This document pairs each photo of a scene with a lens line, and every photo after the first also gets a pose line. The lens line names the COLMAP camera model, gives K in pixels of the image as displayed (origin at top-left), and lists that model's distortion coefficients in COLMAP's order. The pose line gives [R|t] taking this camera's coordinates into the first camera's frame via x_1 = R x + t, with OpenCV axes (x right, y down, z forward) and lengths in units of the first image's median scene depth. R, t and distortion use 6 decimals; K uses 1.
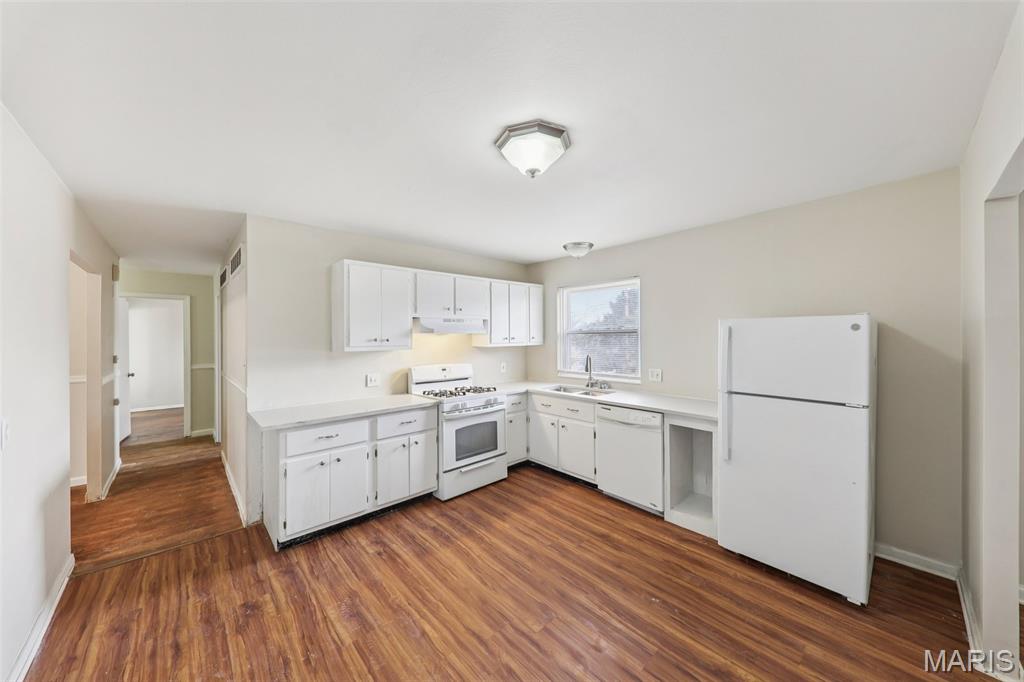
lens RADIAL K [[358.8, 0, 512.0], [0, 358.8, 341.0], [0, 0, 1]] dist [0.027034, -0.009018]
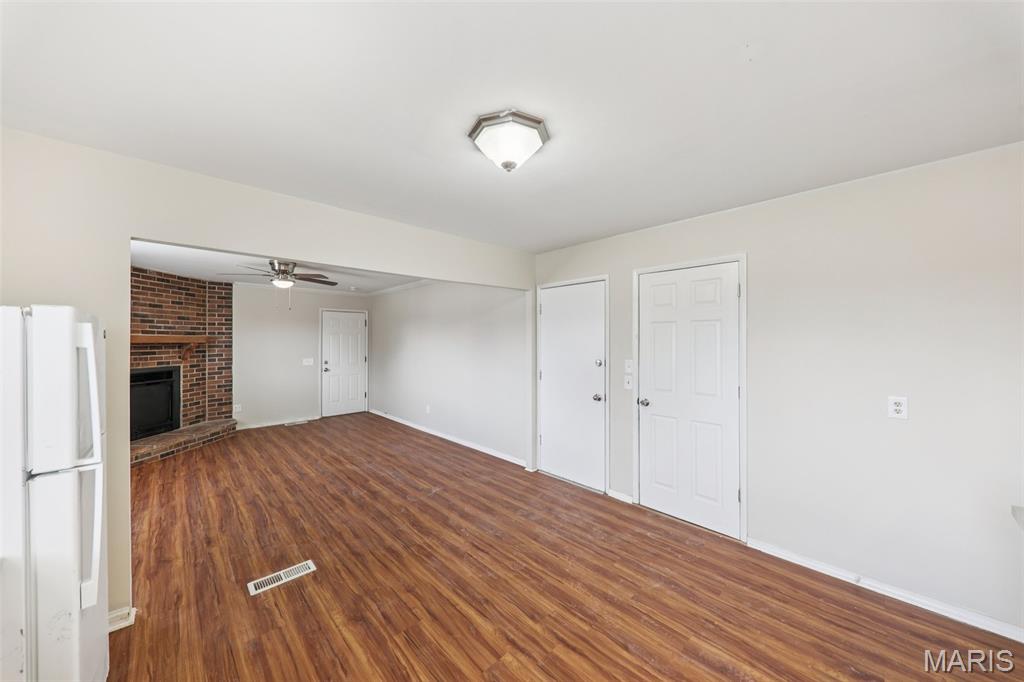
lens RADIAL K [[359.2, 0, 509.8], [0, 359.2, 339.2], [0, 0, 1]] dist [0.026838, -0.013642]
pose [[-0.999890, 0.009099, -0.011720, 0.039116], [0.009069, 0.999955, 0.002630, -0.009850], [0.011743, 0.002524, -0.999928, 1.140930]]
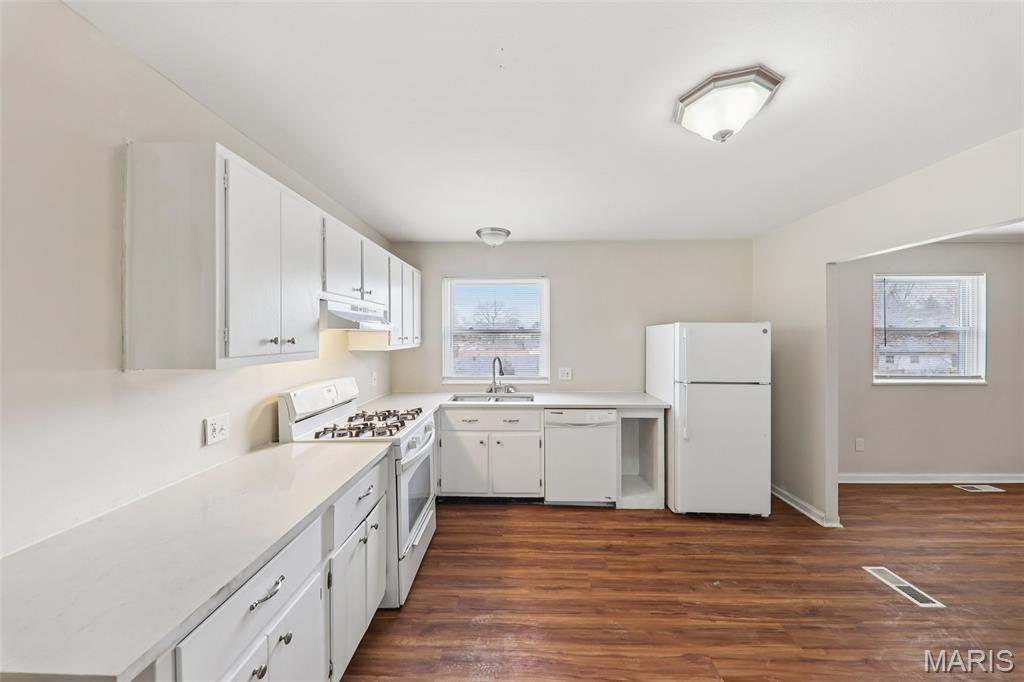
lens RADIAL K [[353.7, 0, 518.5], [0, 353.7, 336.6], [0, 0, 1]] dist [0.006722, -0.000022]
pose [[0.686335, 0.004134, 0.727273, -0.504607], [0.004018, 0.999947, -0.009475, -0.003183], [-0.727274, 0.009425, 0.686282, 0.459626]]
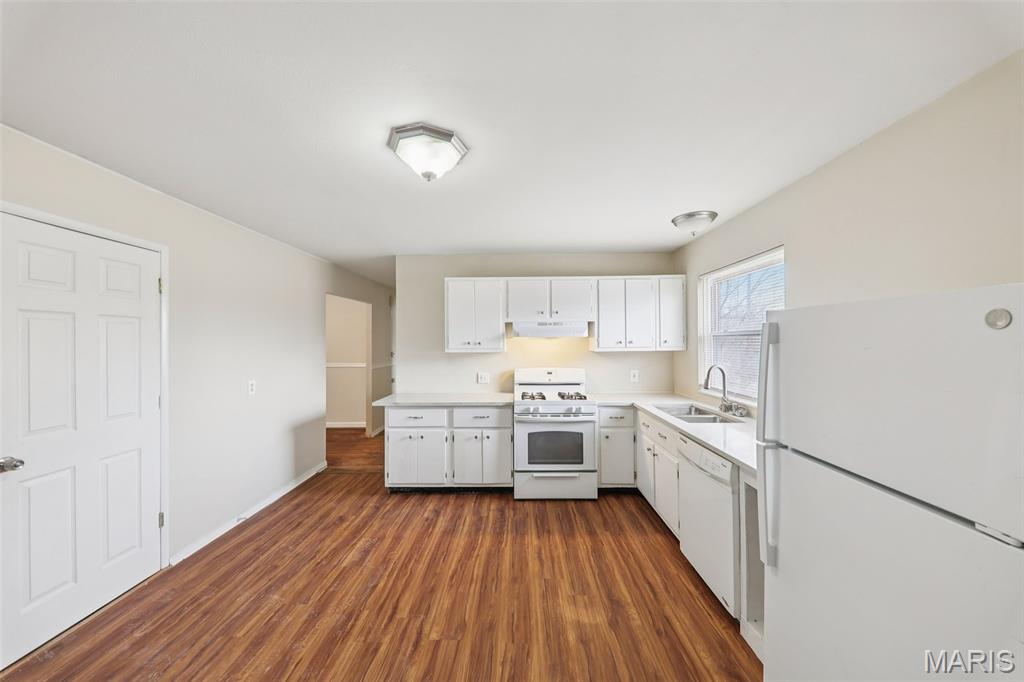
lens RADIAL K [[358.8, 0, 512.0], [0, 358.8, 341.0], [0, 0, 1]] dist [0.027034, -0.009018]
pose [[0.723451, -0.001286, -0.690375, 0.537234], [-0.004843, 0.999964, -0.006937, -0.002778], [0.690359, 0.008362, 0.723419, 0.253768]]
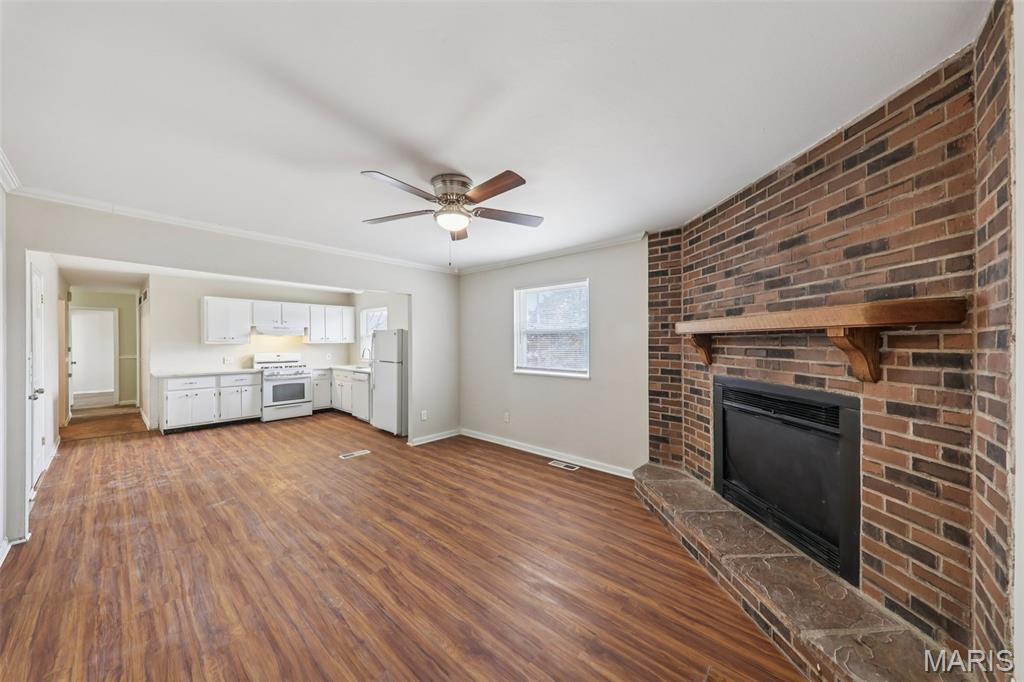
lens RADIAL K [[362.1, 0, 508.0], [0, 362.1, 345.2], [0, 0, 1]] dist [0.039614, -0.009451]
pose [[0.996608, 0.002273, 0.082264, 0.986254], [-0.002572, 0.999990, 0.003530, 0.024049], [-0.082255, -0.003730, 0.996604, -1.115167]]
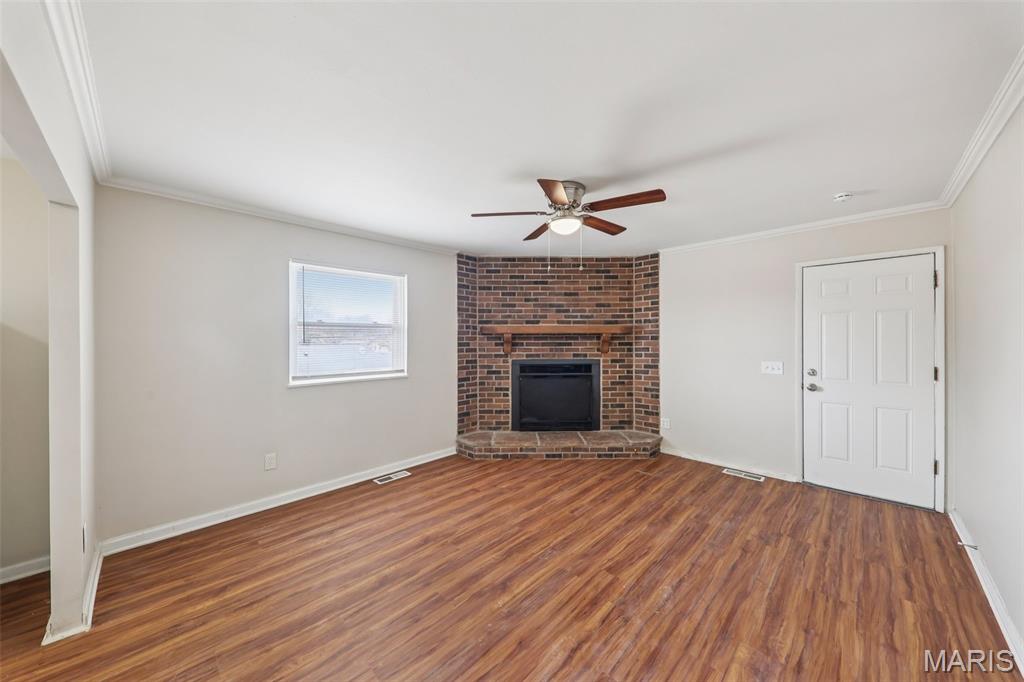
lens RADIAL K [[354.7, 0, 510.9], [0, 354.7, 341.4], [0, 0, 1]] dist [0.017393, -0.009477]
pose [[-0.051165, -0.000035, 0.998690, 0.120900], [0.010250, 0.999947, 0.000560, 0.025923], [-0.998638, 0.010265, -0.051161, -0.146052]]
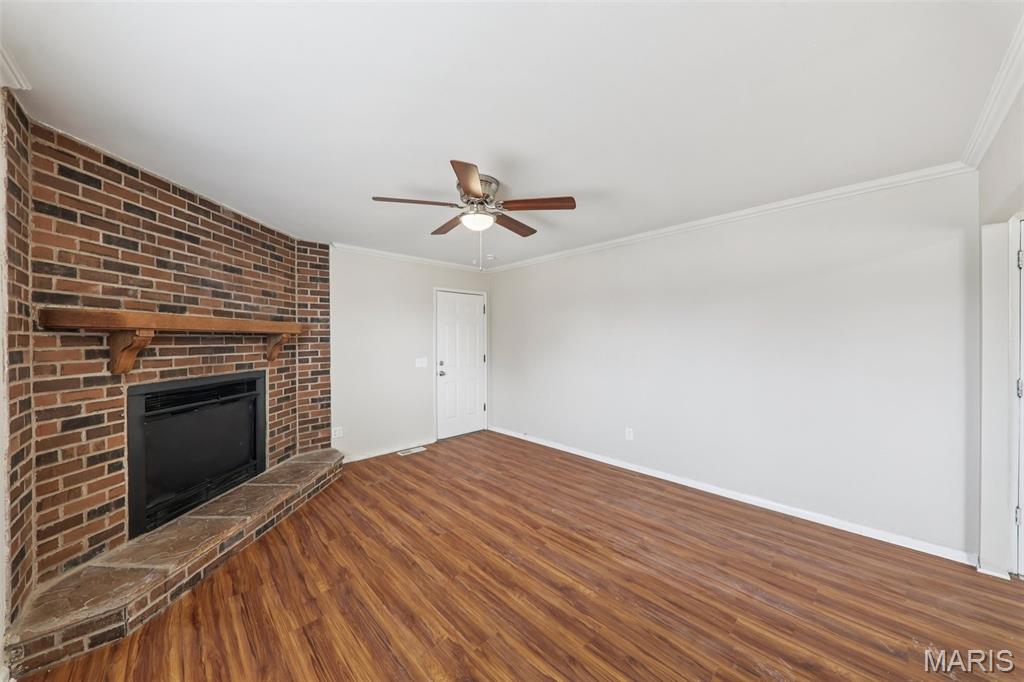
lens RADIAL K [[354.7, 0, 510.9], [0, 354.7, 341.4], [0, 0, 1]] dist [0.017393, -0.009477]
pose [[-0.999779, 0.013512, -0.016076, 0.867134], [0.013324, 0.999843, 0.011719, 0.018775], [0.016232, 0.011503, -0.999802, 0.467655]]
